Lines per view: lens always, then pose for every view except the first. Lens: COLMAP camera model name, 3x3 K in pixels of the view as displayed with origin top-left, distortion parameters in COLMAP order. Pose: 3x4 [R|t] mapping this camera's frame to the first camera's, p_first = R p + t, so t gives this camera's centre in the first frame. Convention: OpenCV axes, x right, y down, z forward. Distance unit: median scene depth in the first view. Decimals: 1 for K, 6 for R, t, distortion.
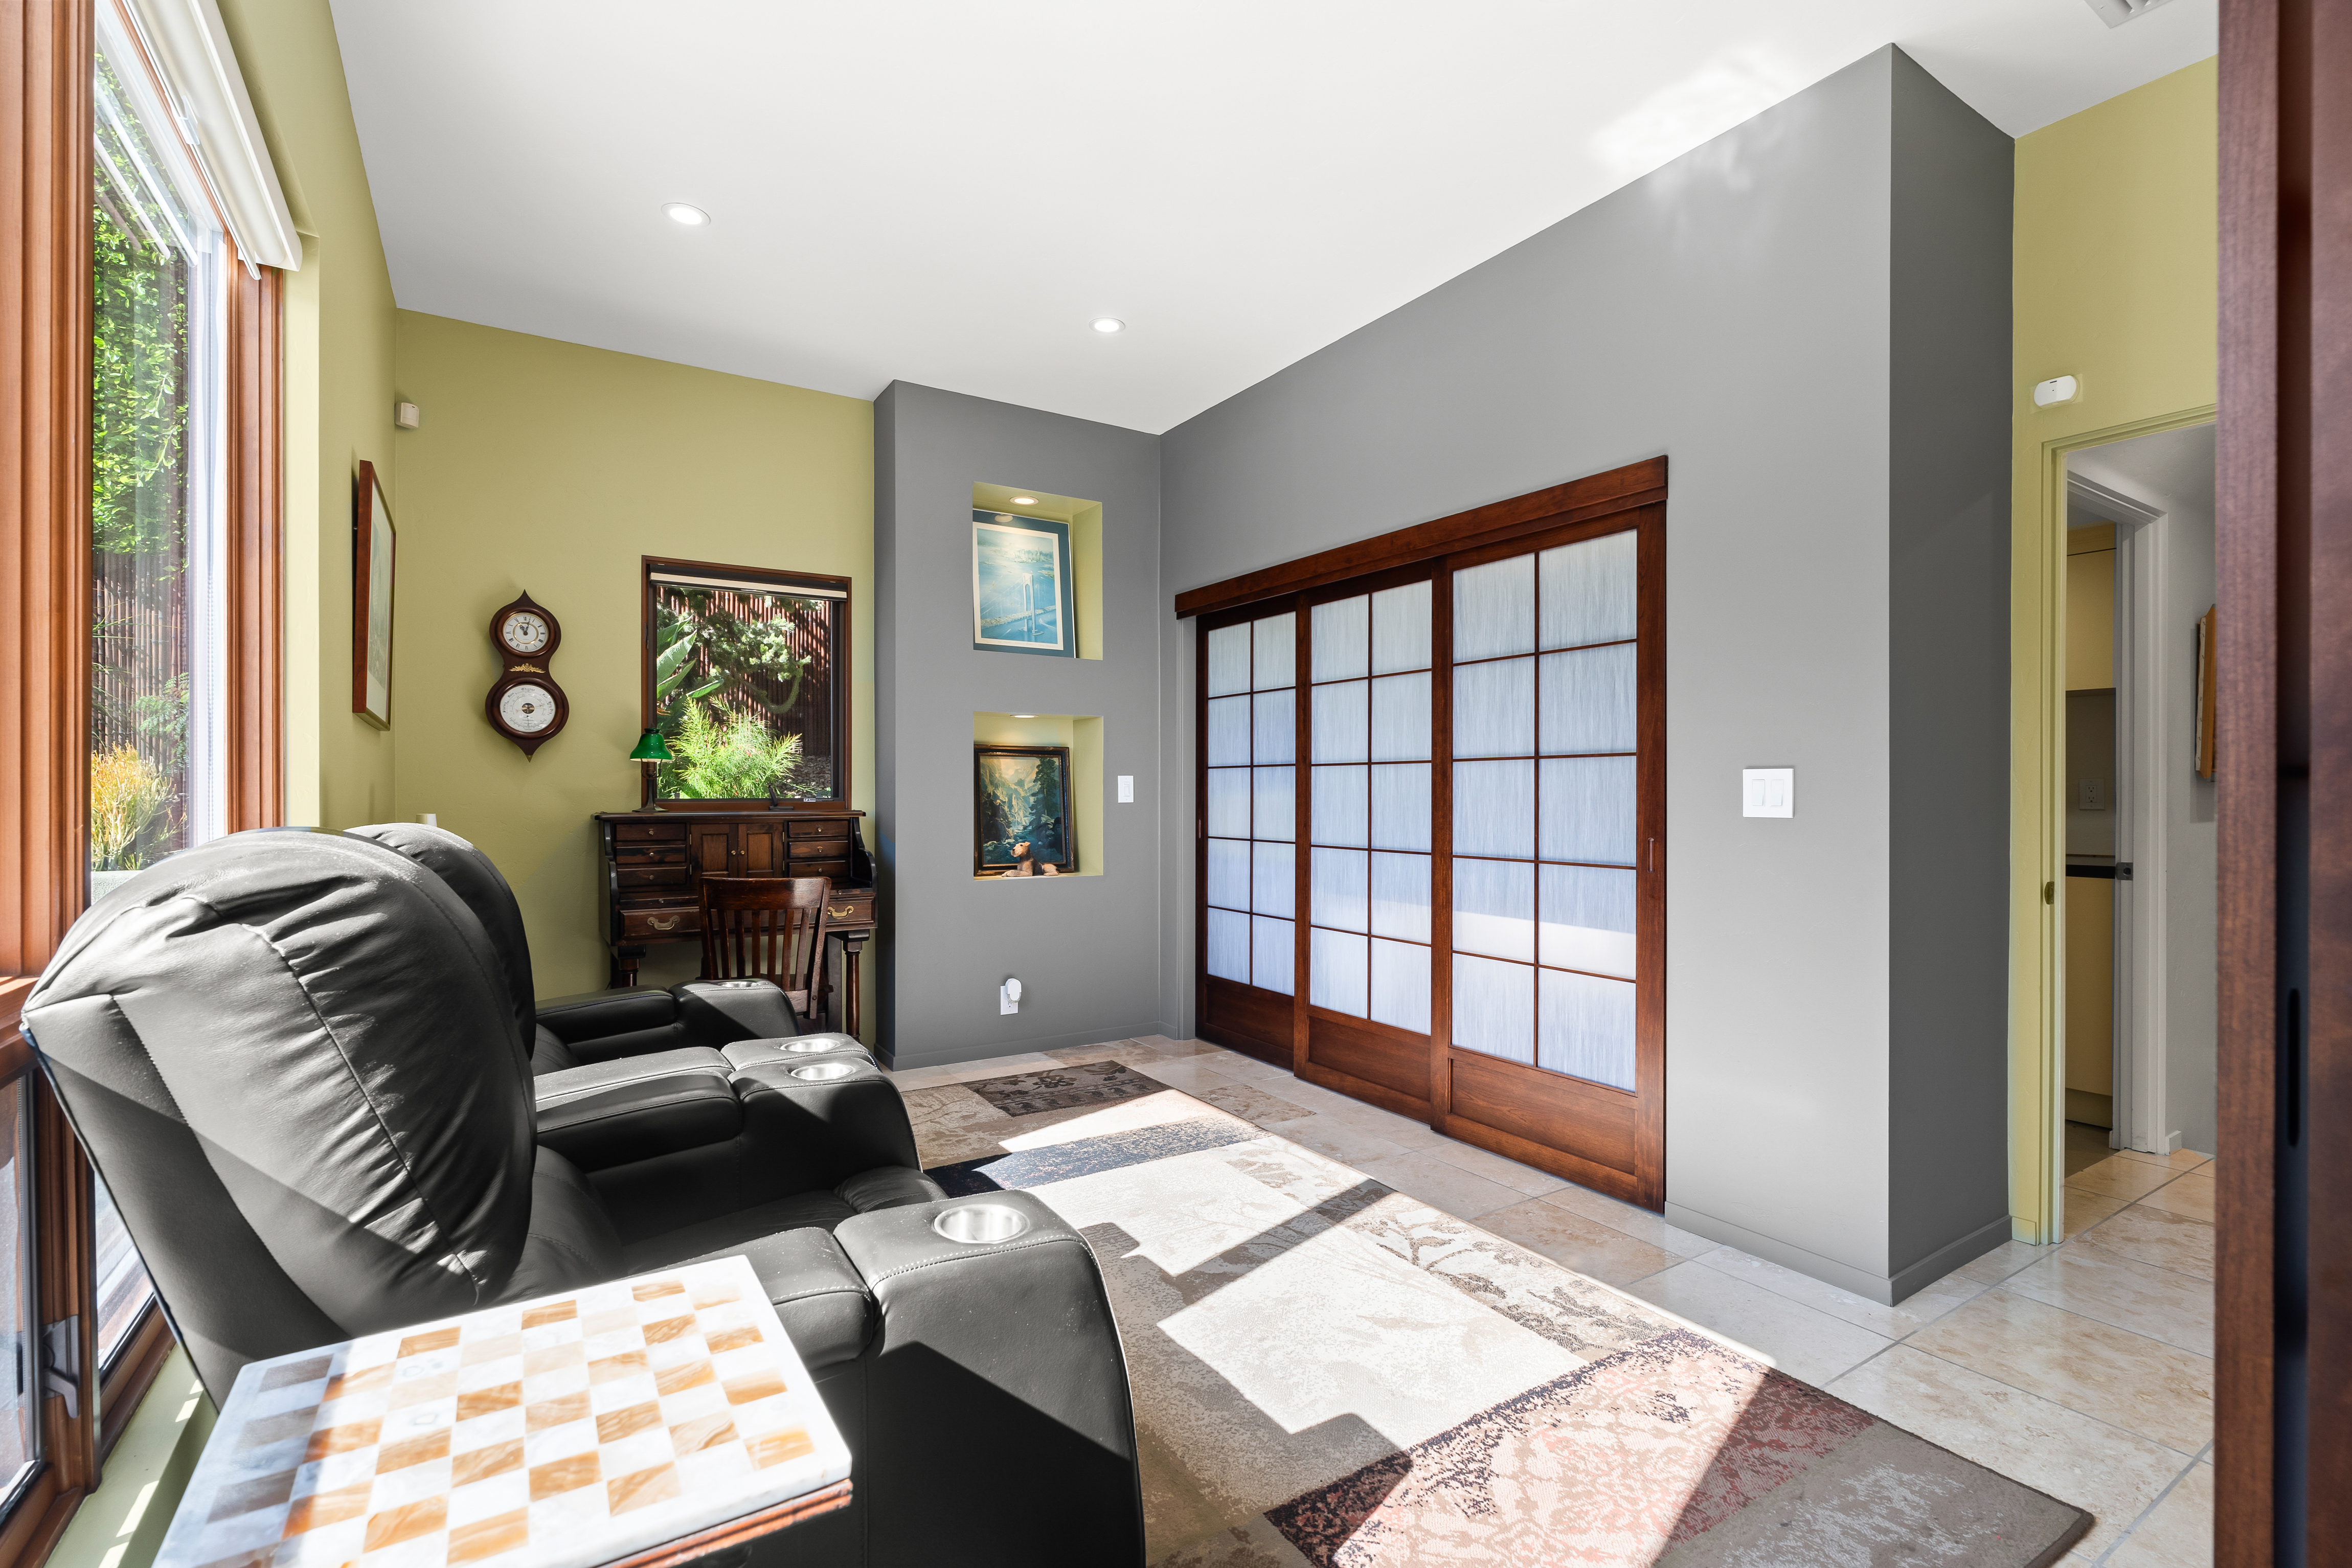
lens RADIAL K [[1066.5, 0, 1176.7], [0, 1066.5, 790.2], [0, 0, 1]] dist [-0.000025, 0.000242]
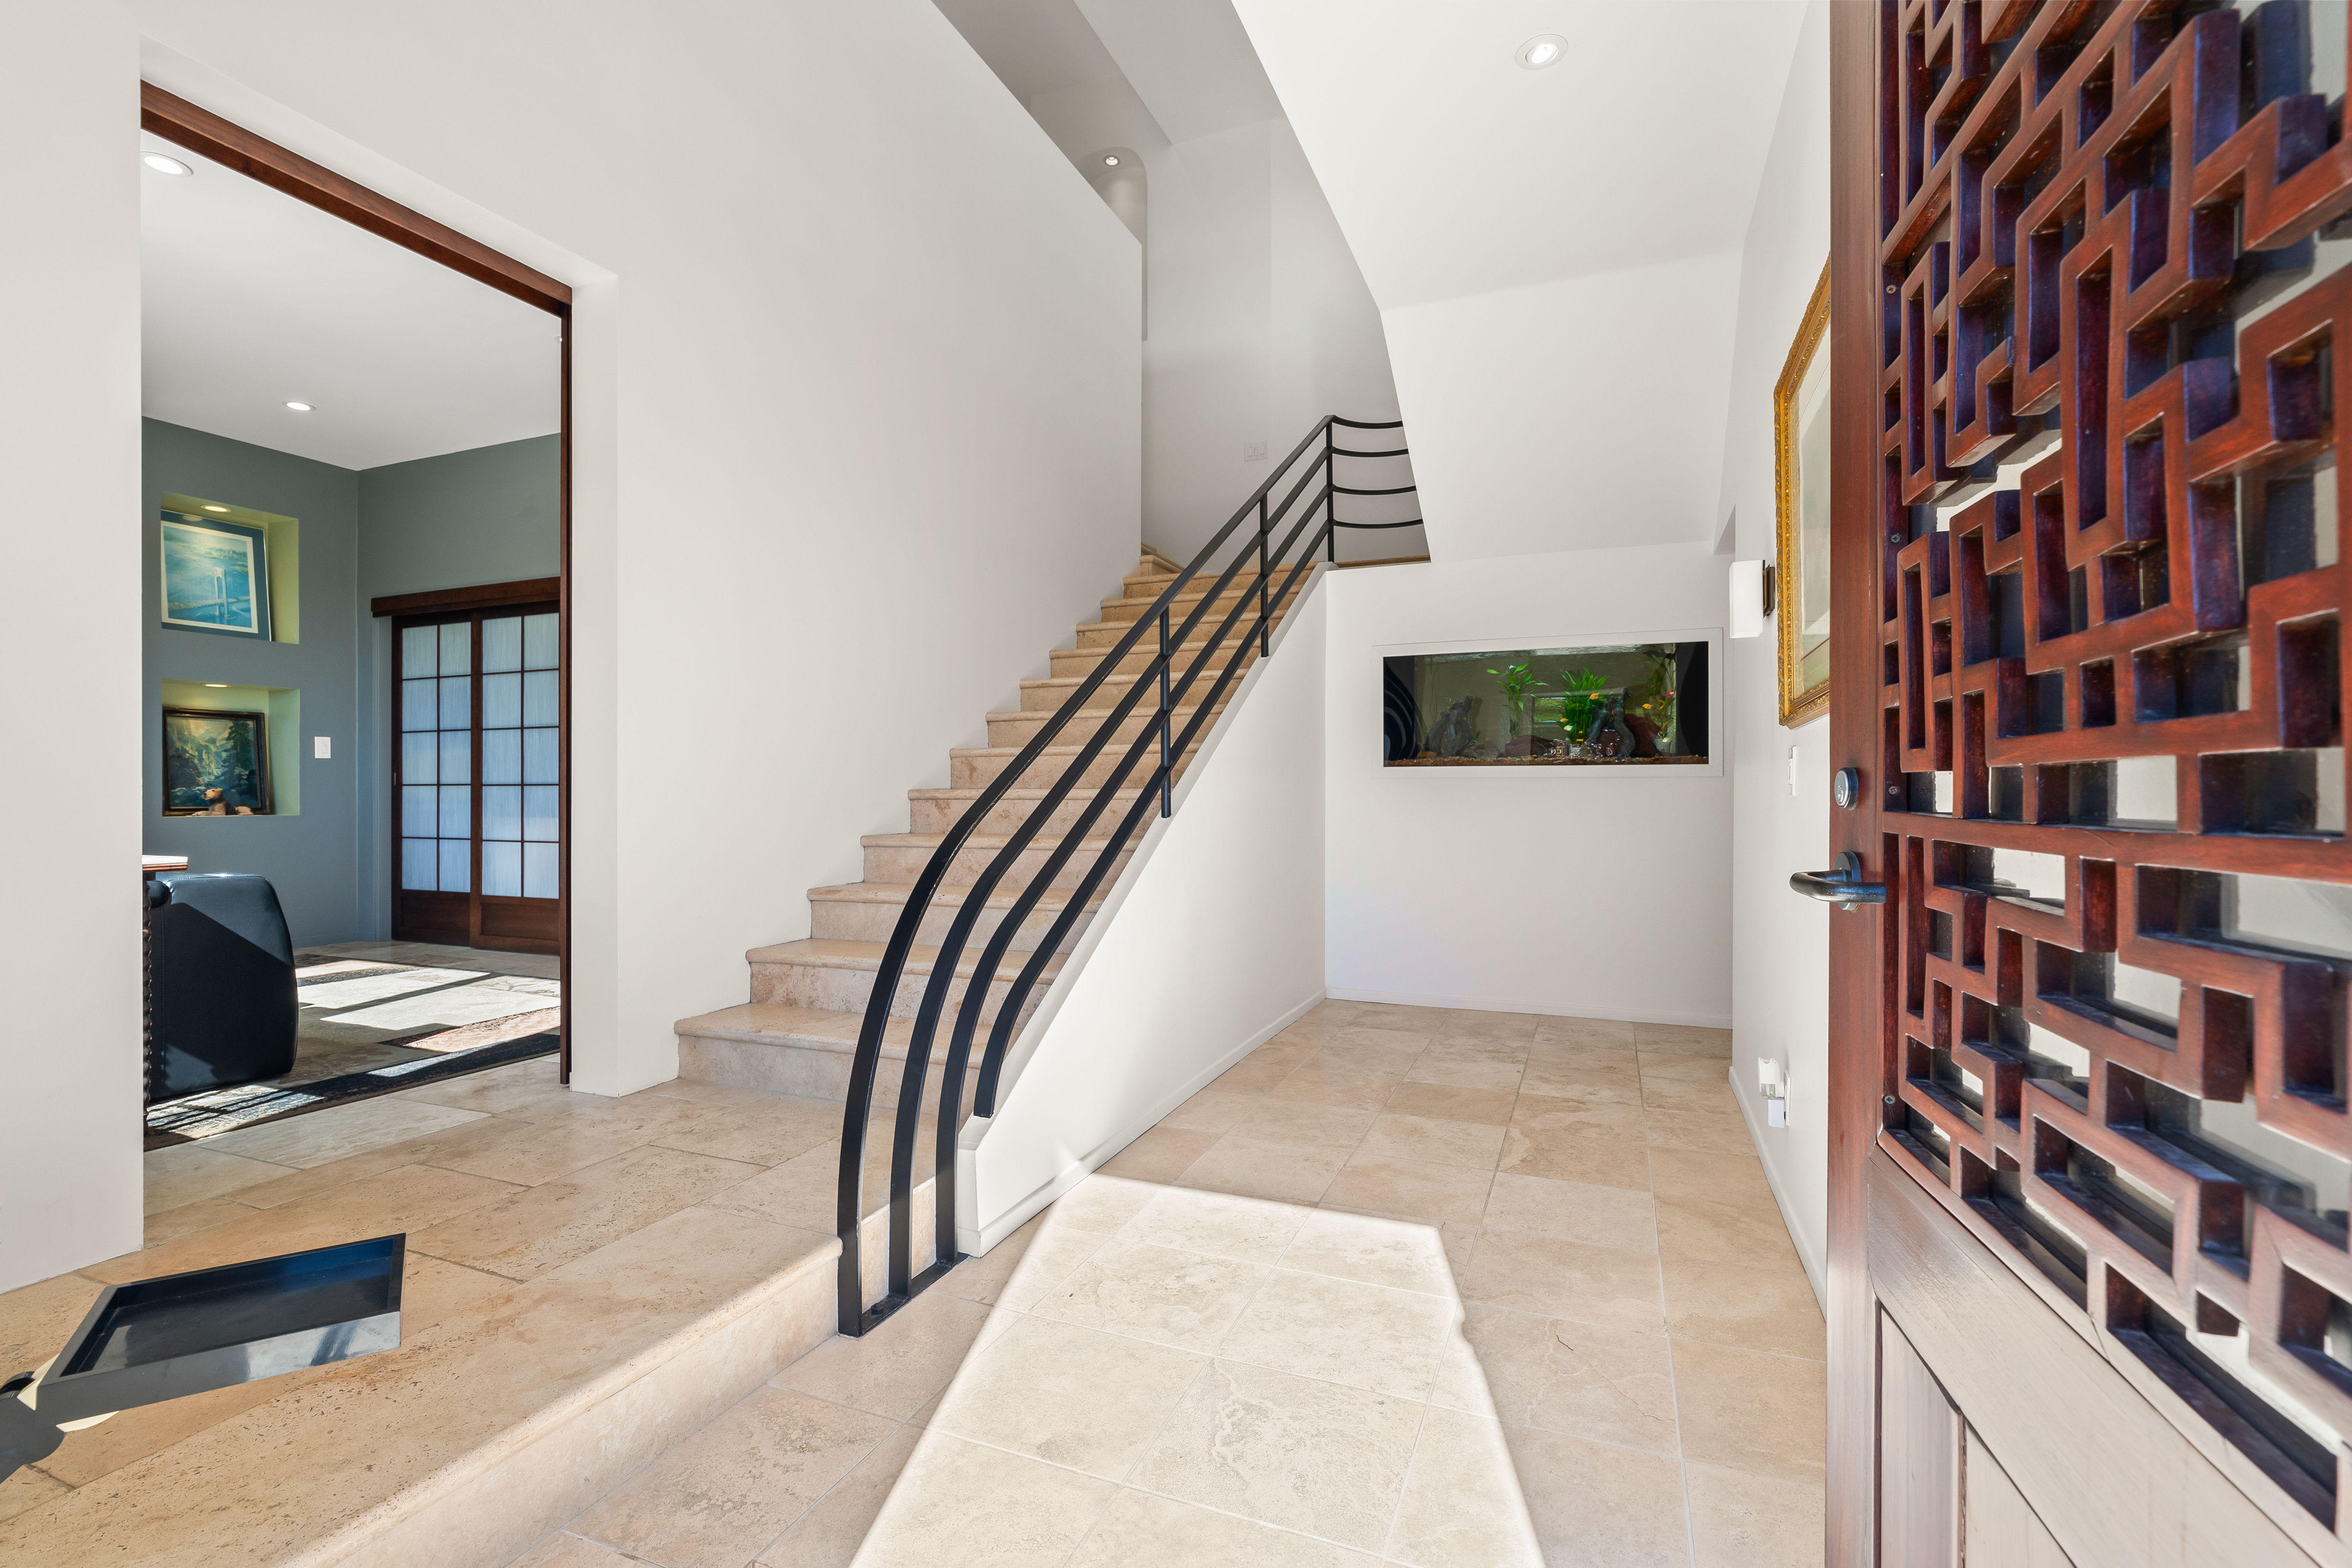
lens RADIAL K [[1066.5, 0, 1173.7], [0, 1066.5, 792.9], [0, 0, 1]] dist [-0.000025, 0.000242]
pose [[0.824180, -0.000759, 0.566327, 0.069272], [0.001849, 0.999997, -0.001351, 0.057611], [-0.566325, 0.002161, 0.824179, -0.631631]]
